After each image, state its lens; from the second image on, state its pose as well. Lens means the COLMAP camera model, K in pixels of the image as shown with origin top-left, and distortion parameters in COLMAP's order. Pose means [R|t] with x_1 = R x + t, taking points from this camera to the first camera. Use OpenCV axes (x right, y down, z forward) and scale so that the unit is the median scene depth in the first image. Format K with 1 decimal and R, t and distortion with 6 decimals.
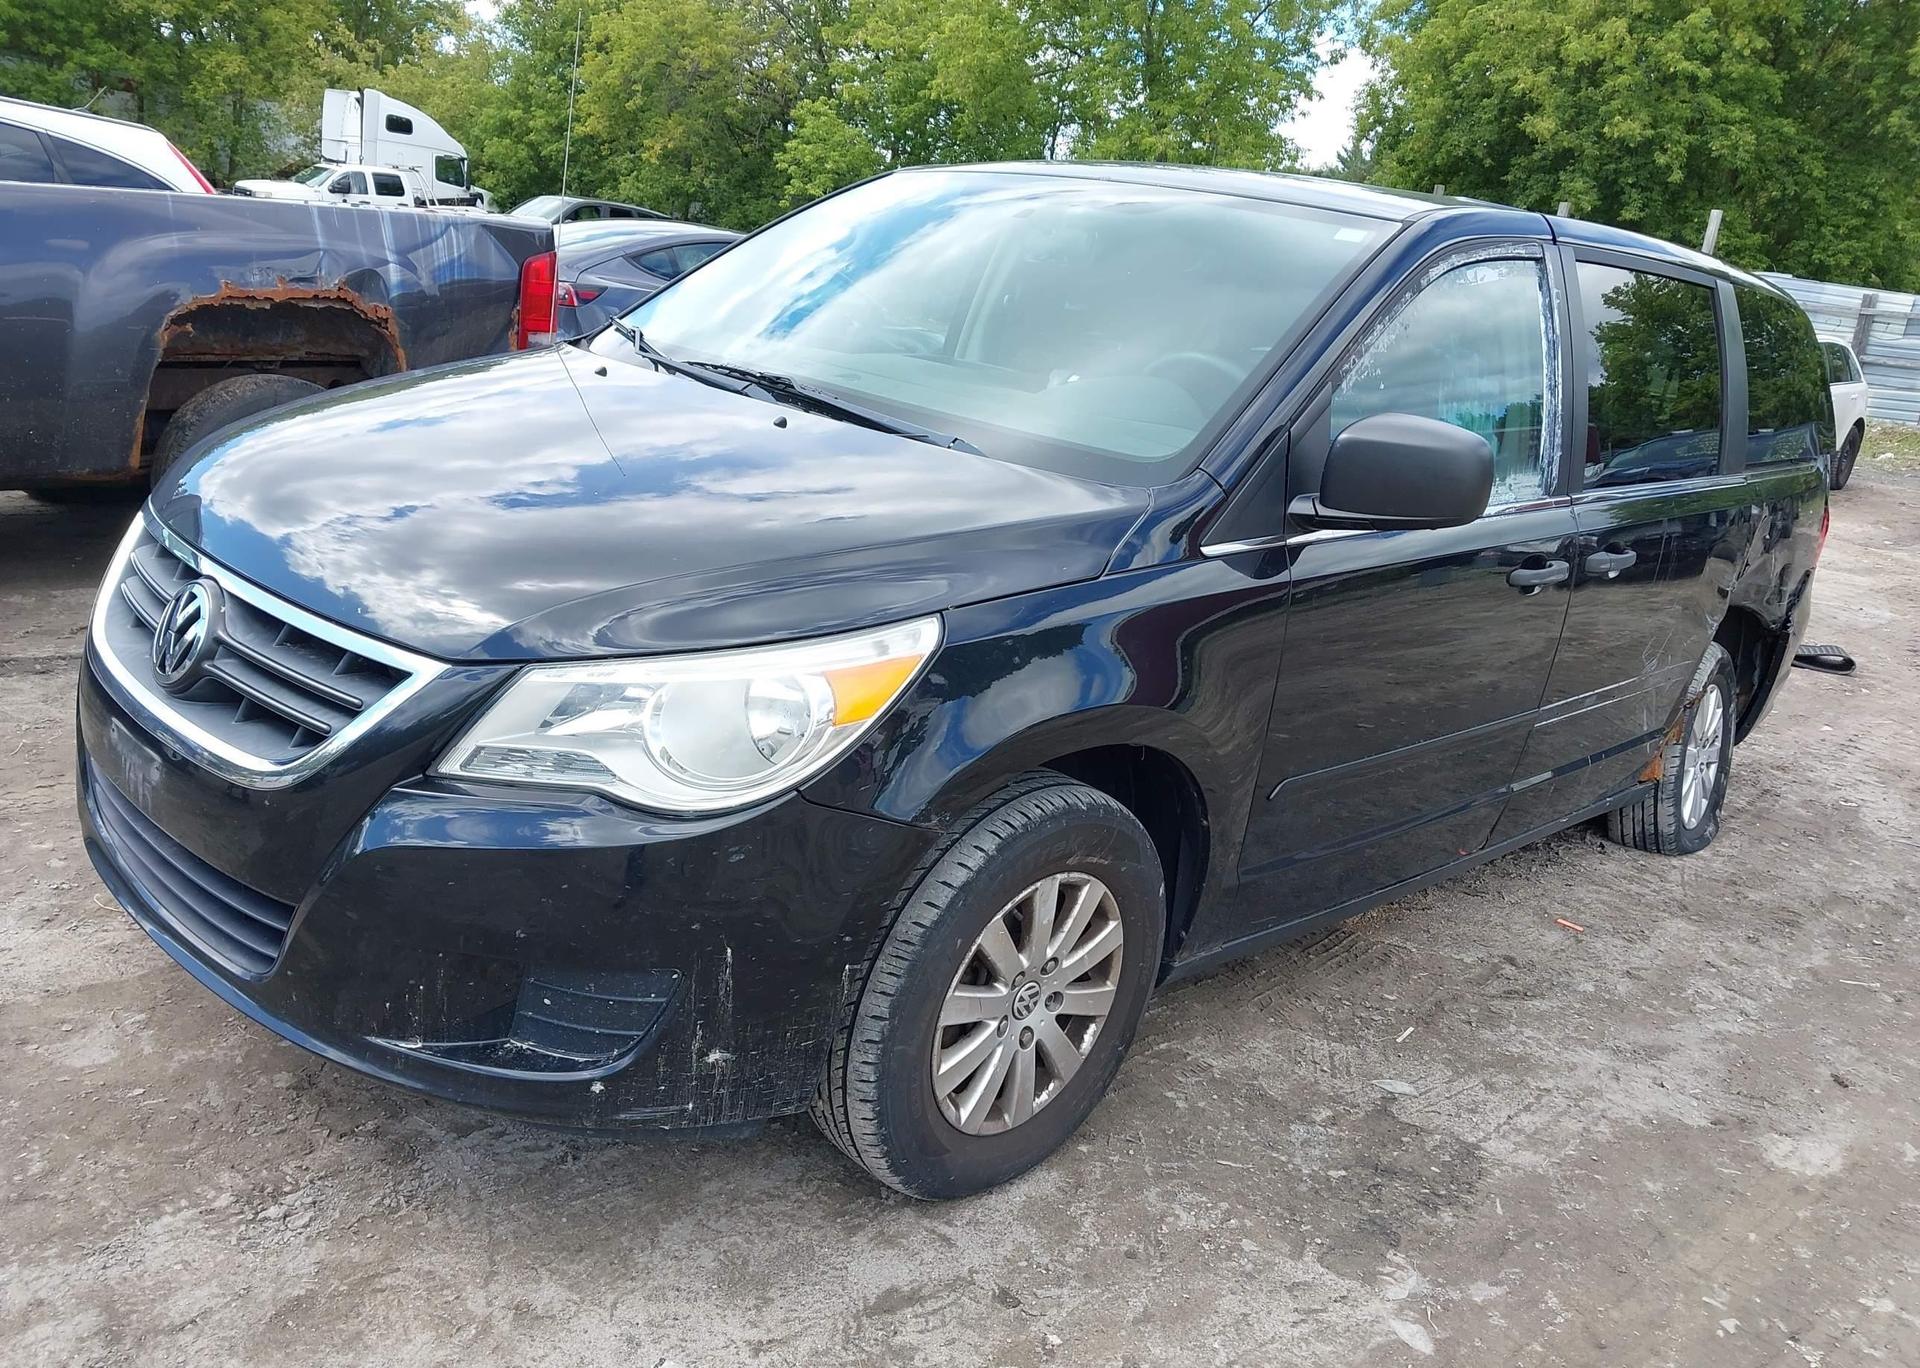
lens RADIAL K [[1531.8, 0, 936.6], [0, 1531.8, 666.7], [0, 0, 1]] dist [0.005159, 0.001410]
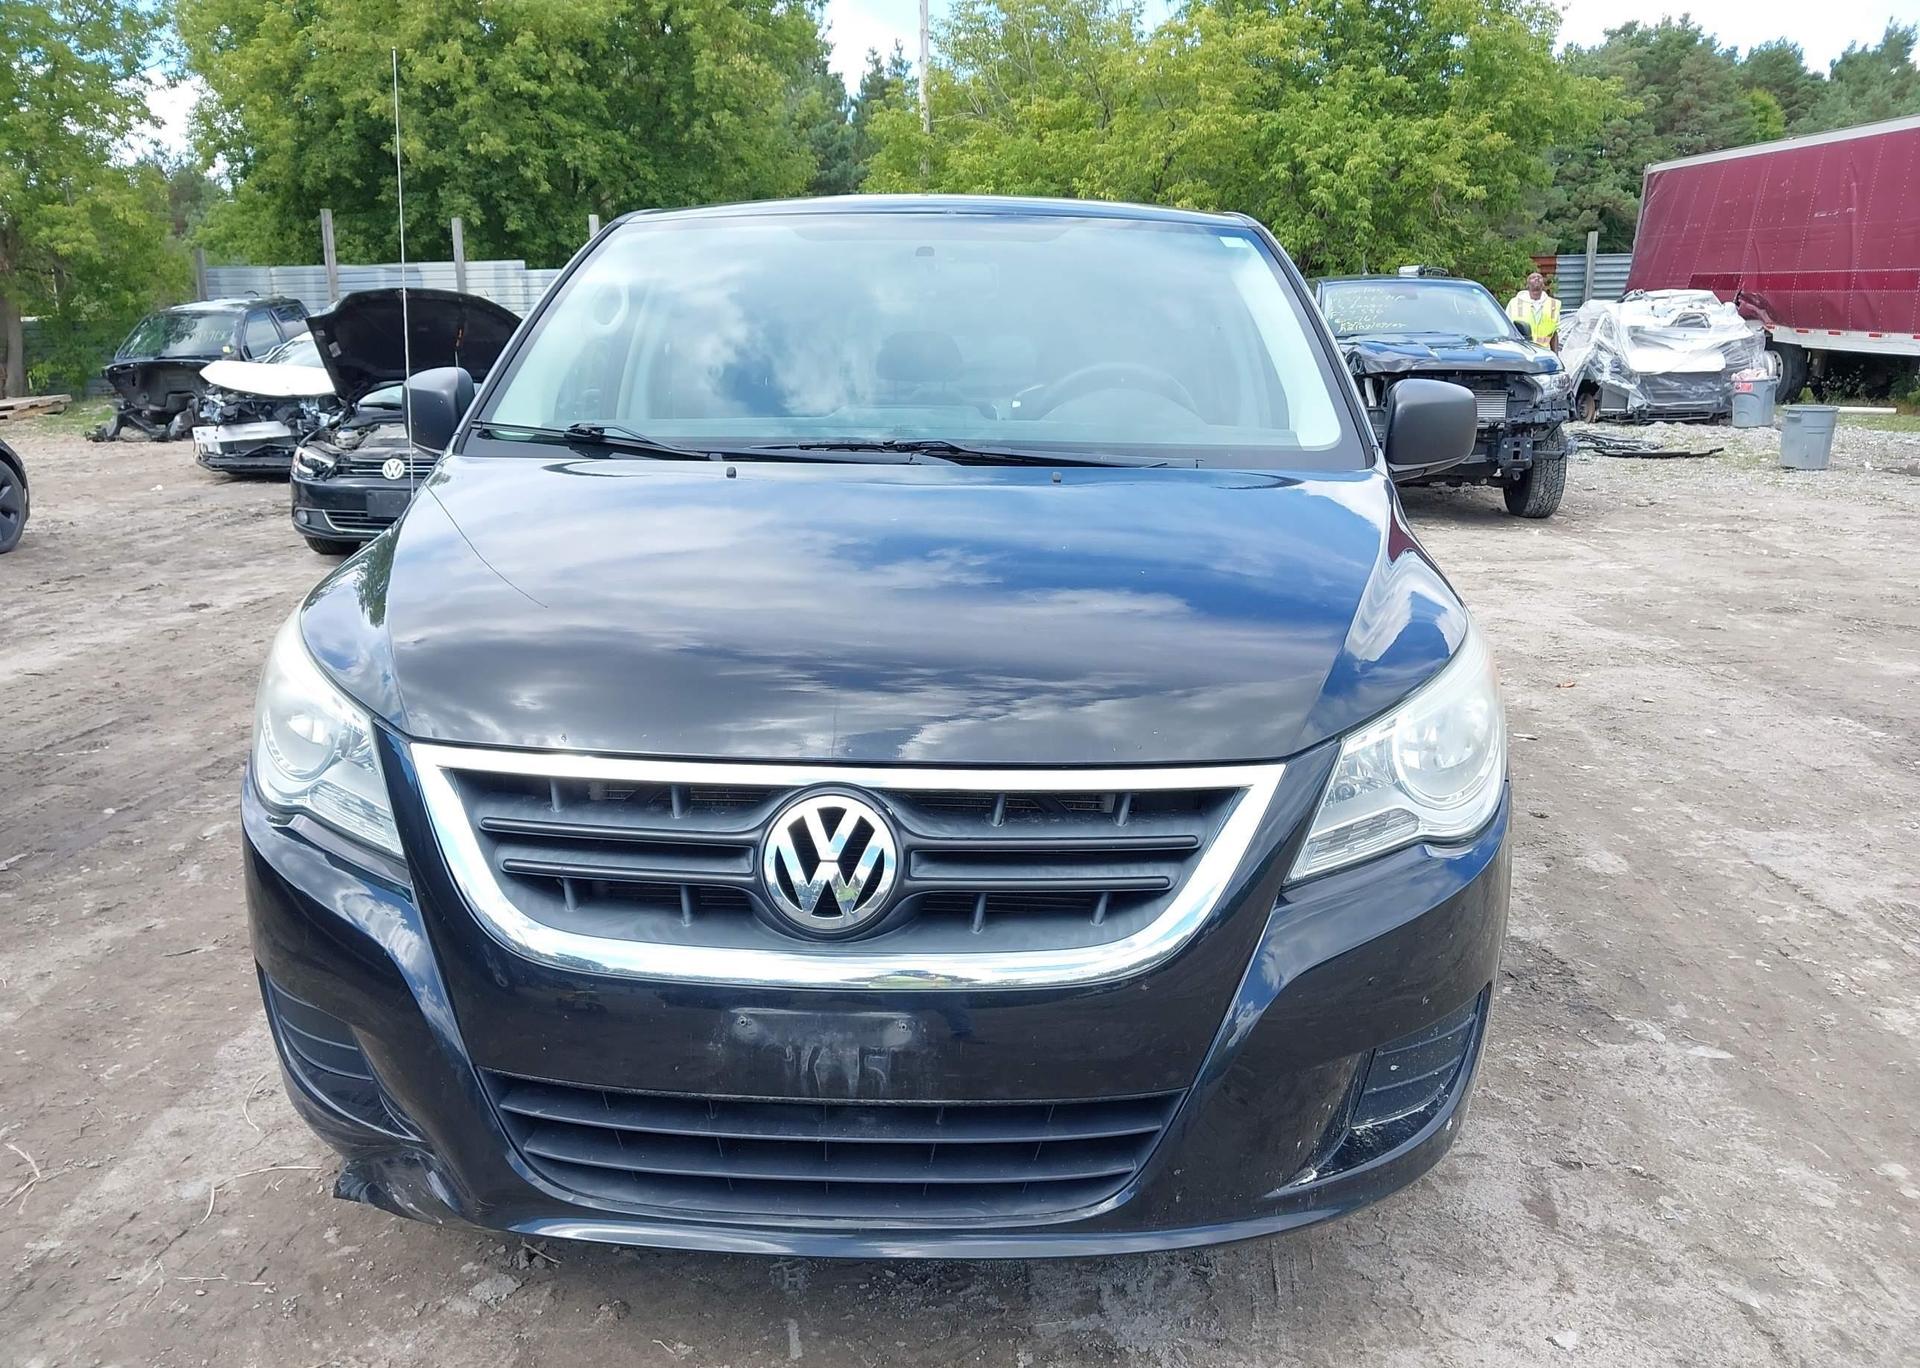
lens RADIAL K [[1531.8, 0, 907.5], [0, 1531.8, 677.2], [0, 0, 1]] dist [0.005159, 0.001410]
pose [[0.739143, -0.257114, 0.622543, -0.642075], [0.260345, 0.961497, 0.087998, -0.117530], [-0.621199, 0.097033, 0.777623, 0.254381]]
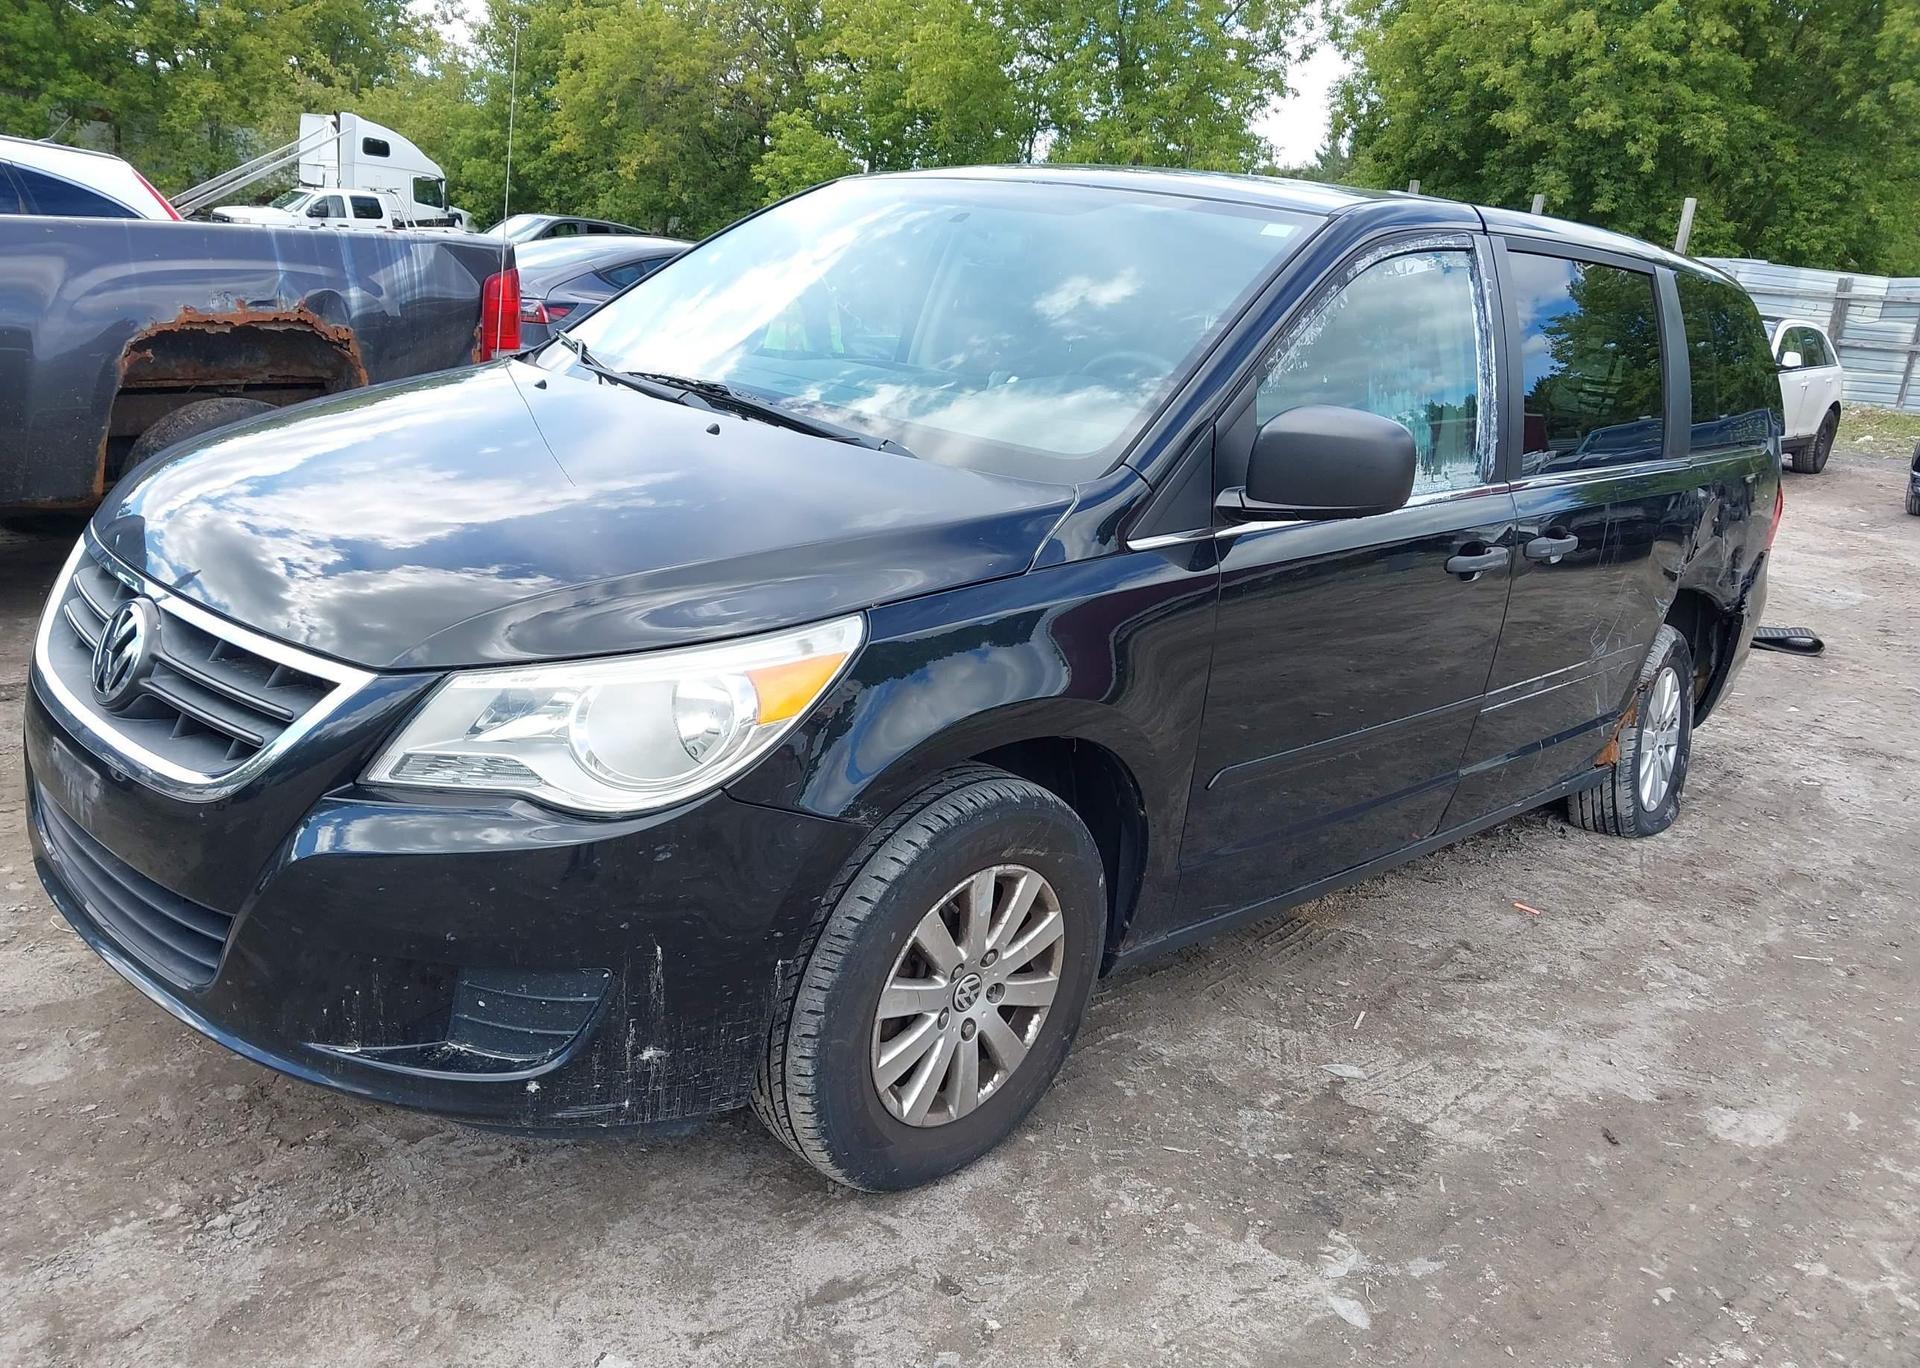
lens RADIAL K [[1531.8, 0, 935.2], [0, 1531.8, 670.4], [0, 0, 1]] dist [0.005159, 0.001410]
pose [[0.999643, -0.026581, 0.002572, 0.030468], [0.026588, 0.999642, -0.002937, 0.005421], [-0.002493, 0.003005, 0.999992, -0.009703]]
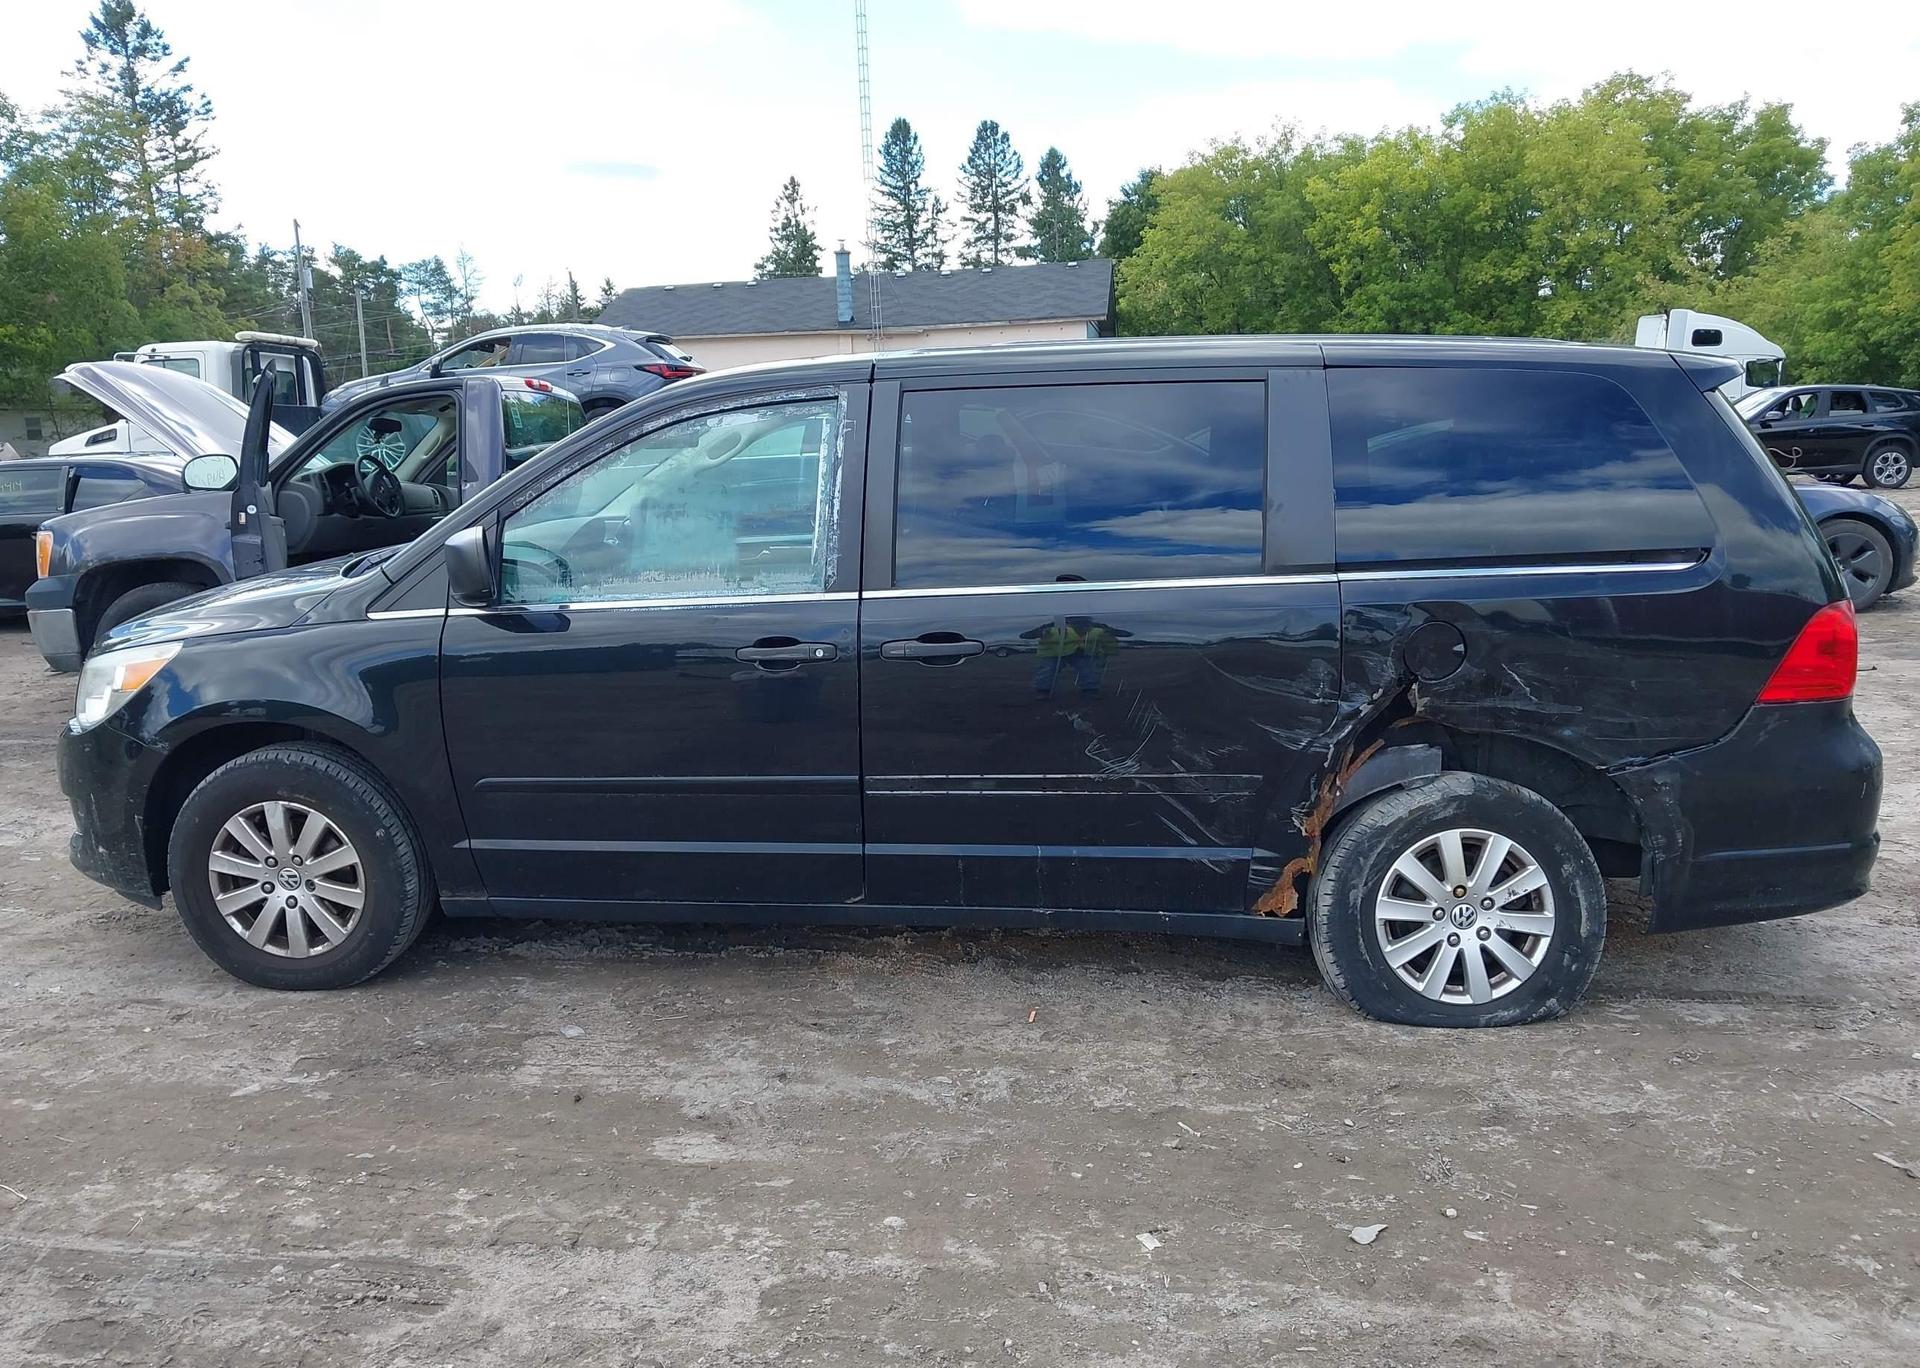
lens RADIAL K [[1531.8, 0, 945.3], [0, 1531.8, 670.8], [0, 0, 1]] dist [0.005159, 0.001410]
pose [[0.618346, -0.003262, -0.785899, 1.383326], [-0.108038, 0.990145, -0.089115, 0.044841], [0.778445, 0.140011, 0.611899, 0.359645]]
